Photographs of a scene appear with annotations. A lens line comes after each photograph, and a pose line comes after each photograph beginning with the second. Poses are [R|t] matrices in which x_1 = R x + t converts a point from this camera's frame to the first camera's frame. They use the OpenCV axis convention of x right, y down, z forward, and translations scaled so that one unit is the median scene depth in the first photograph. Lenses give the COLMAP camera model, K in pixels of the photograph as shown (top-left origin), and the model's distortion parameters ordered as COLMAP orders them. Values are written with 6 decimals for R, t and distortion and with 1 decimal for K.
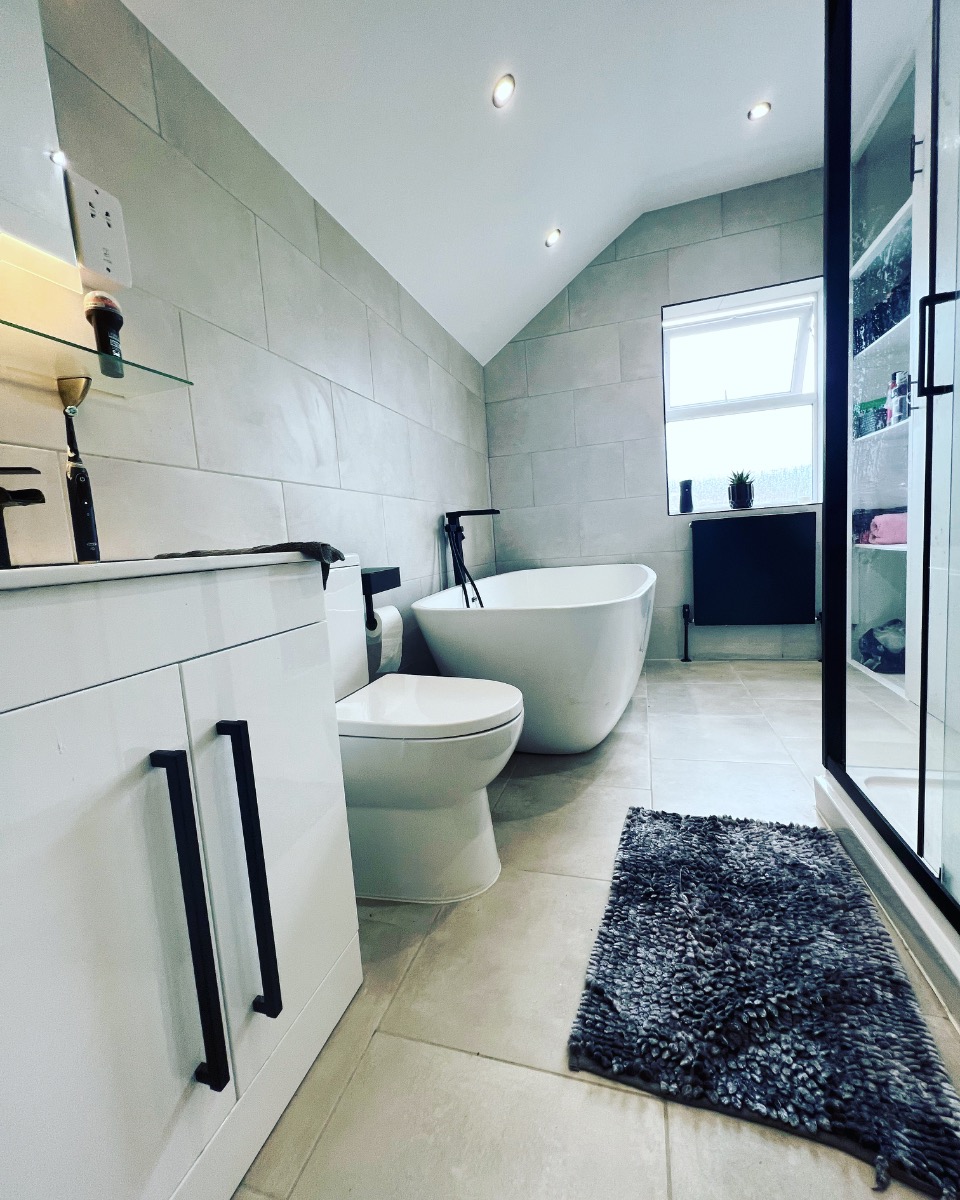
lens RADIAL K [[511.7, 0, 483.2], [0, 511.7, 597.6], [0, 0, 1]] dist [0.000357, 0.001020]
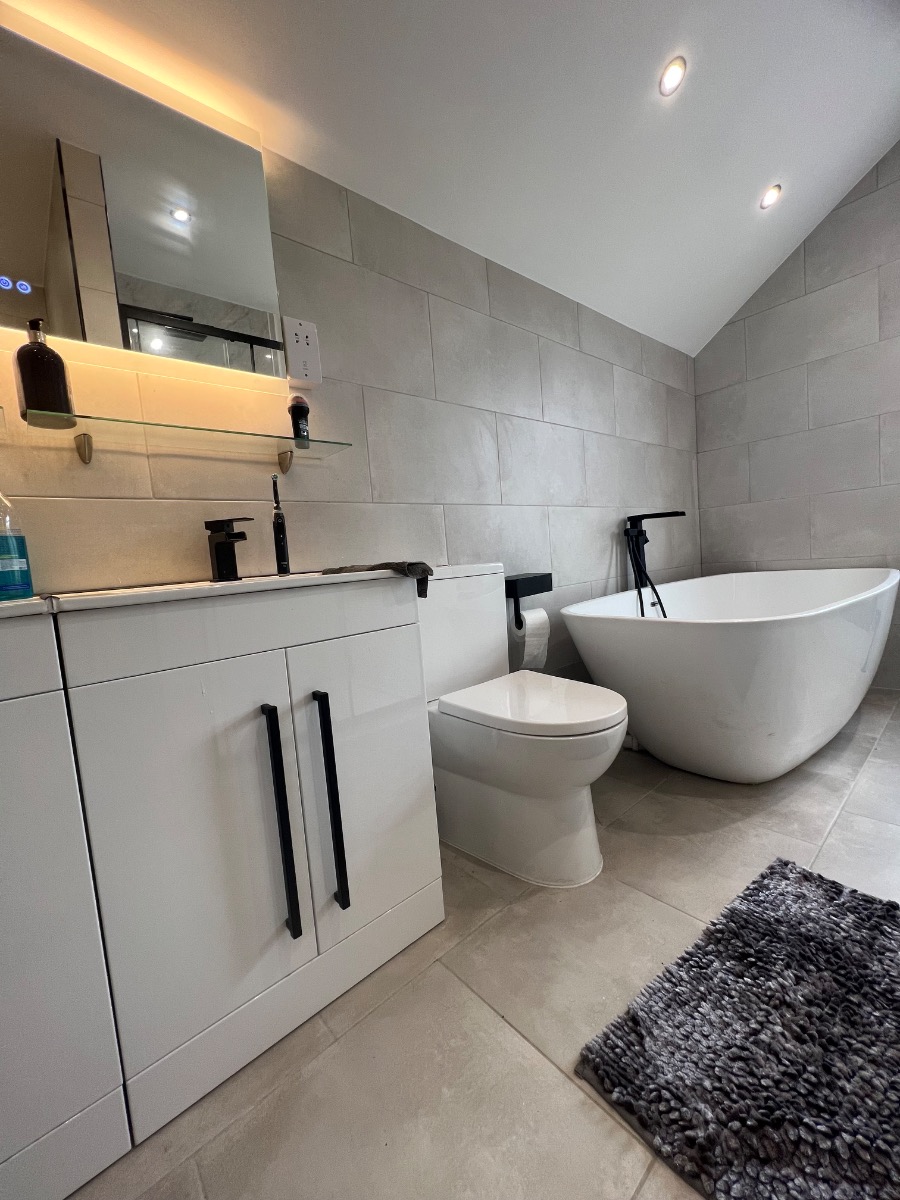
lens RADIAL K [[477.9, 0, 452.1], [0, 477.9, 598.2], [0, 0, 1]] dist [-0.001936, 0.000327]
pose [[0.850966, 0.044360, -0.523344, 0.274011], [-0.036109, 0.999010, 0.025964, -0.036325], [0.523978, -0.003197, 0.851726, 0.032636]]
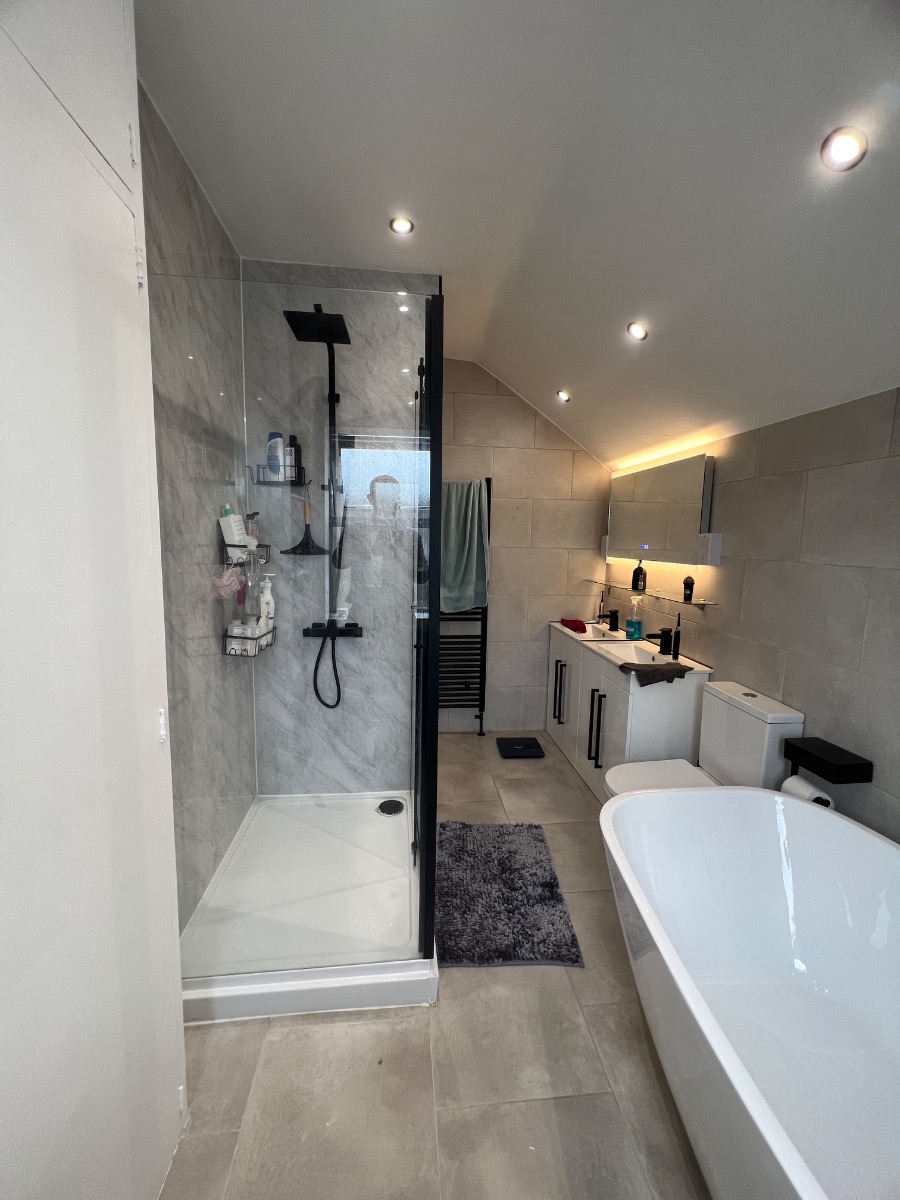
lens RADIAL K [[480.7, 0, 452.5], [0, 480.7, 595.9], [0, 0, 1]] dist [-0.001038, -0.000001]
pose [[-0.919039, 0.099795, -0.381325, 1.099371], [0.000670, 0.967814, 0.251668, -0.819291], [0.394166, 0.231037, -0.889525, 2.052051]]
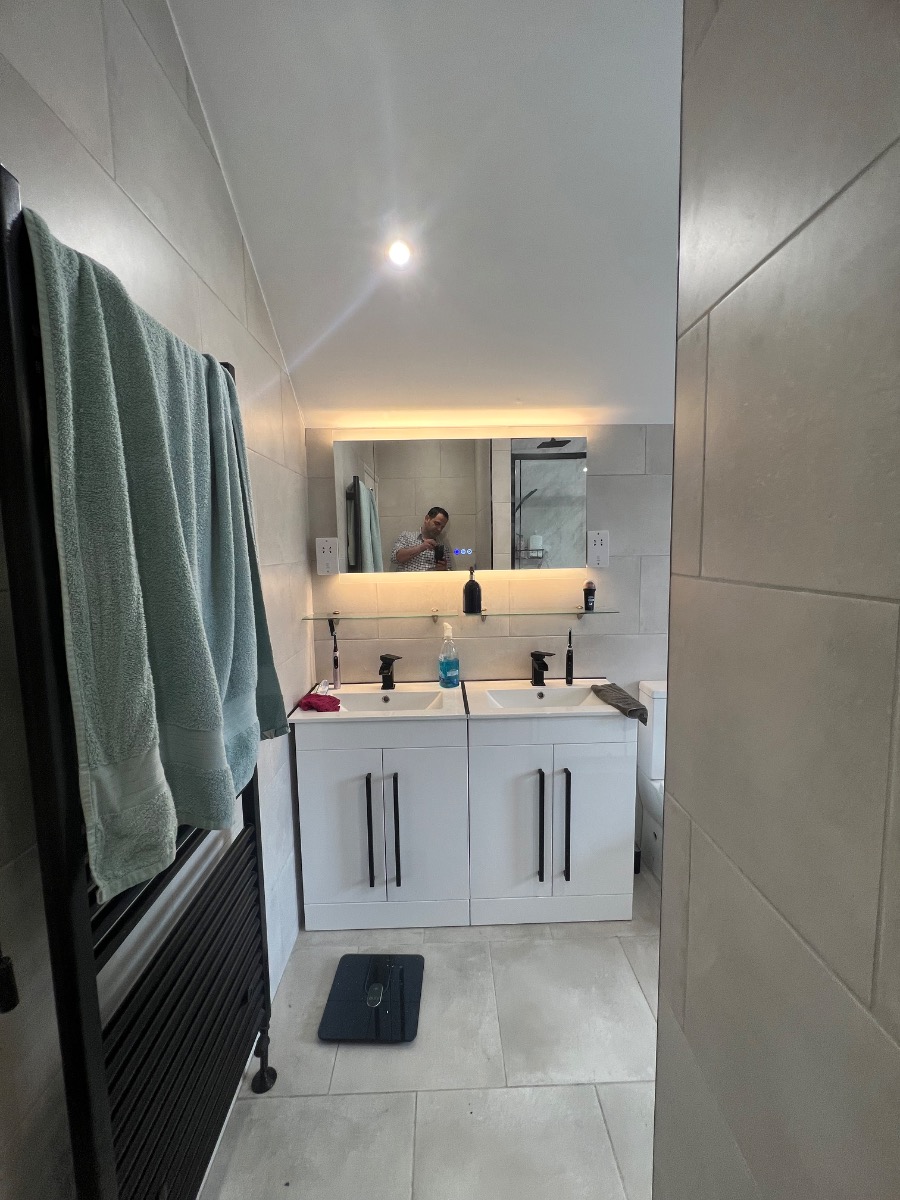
lens RADIAL K [[480.7, 0, 452.5], [0, 480.7, 595.9], [0, 0, 1]] dist [-0.001038, -0.000001]
pose [[0.309691, 0.163679, -0.936643, 0.872070], [-0.108831, 0.984700, 0.136093, -0.532157], [0.944588, 0.059789, 0.322767, -0.267253]]
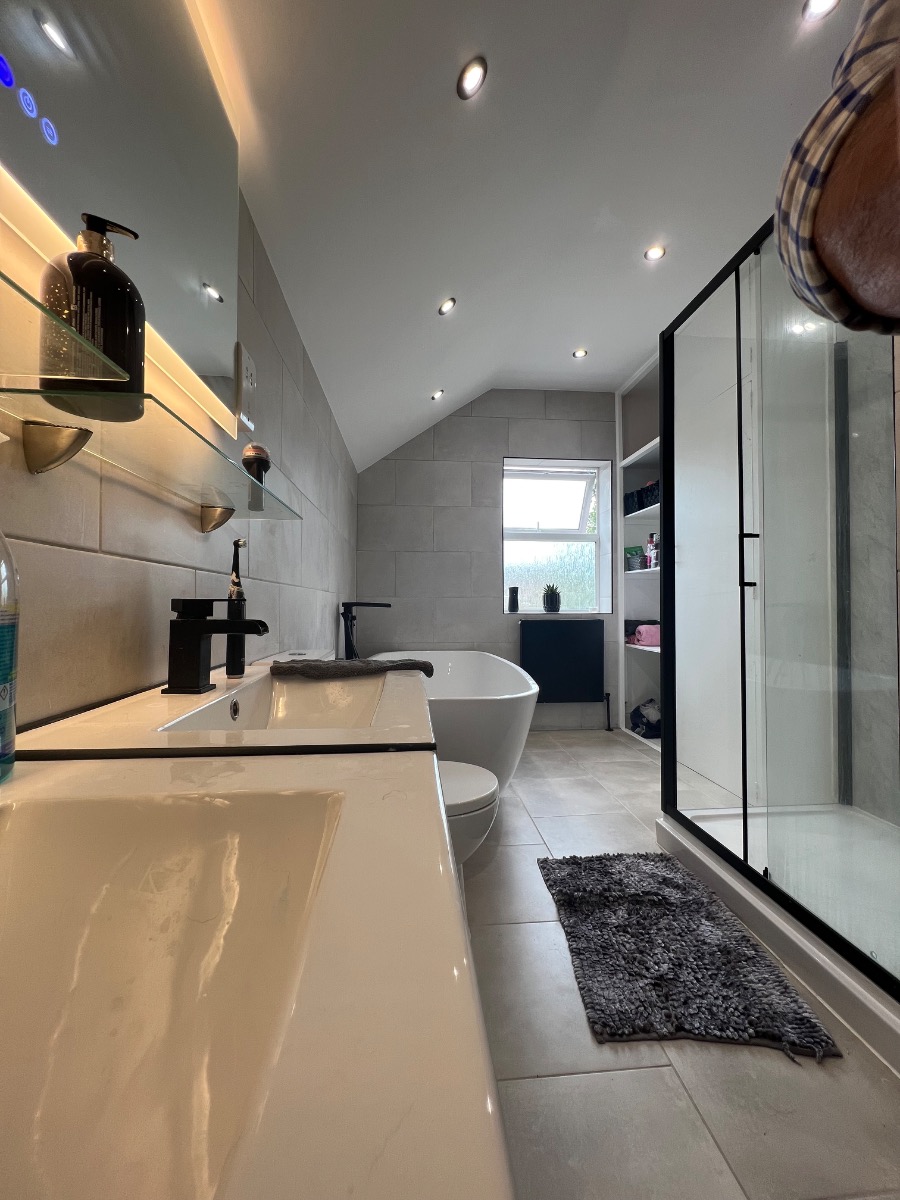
lens RADIAL K [[482.7, 0, 450.0], [0, 482.7, 600.0], [0, 0, 1]] dist [-0.015437, 0.000330]
pose [[0.926558, 0.075623, 0.368472, -0.497804], [-0.025359, 0.989912, -0.139397, -0.064526], [-0.375296, 0.119815, 0.919128, -0.103247]]
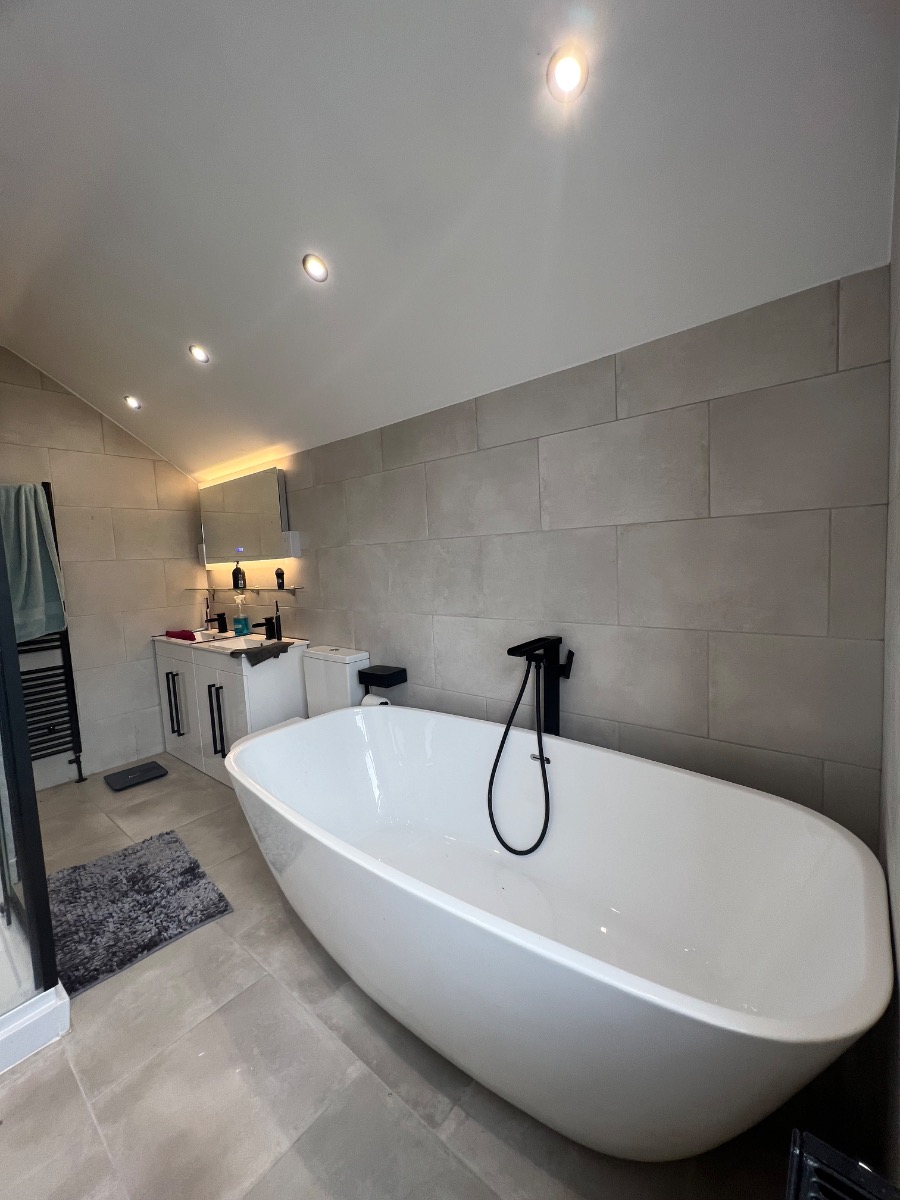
lens RADIAL K [[477.9, 0, 452.1], [0, 477.9, 598.2], [0, 0, 1]] dist [-0.001936, 0.000327]
pose [[-0.378212, 0.165655, -0.910777, 1.280744], [-0.027759, 0.981387, 0.190025, -0.725594], [0.925303, 0.097152, -0.366573, 2.314244]]
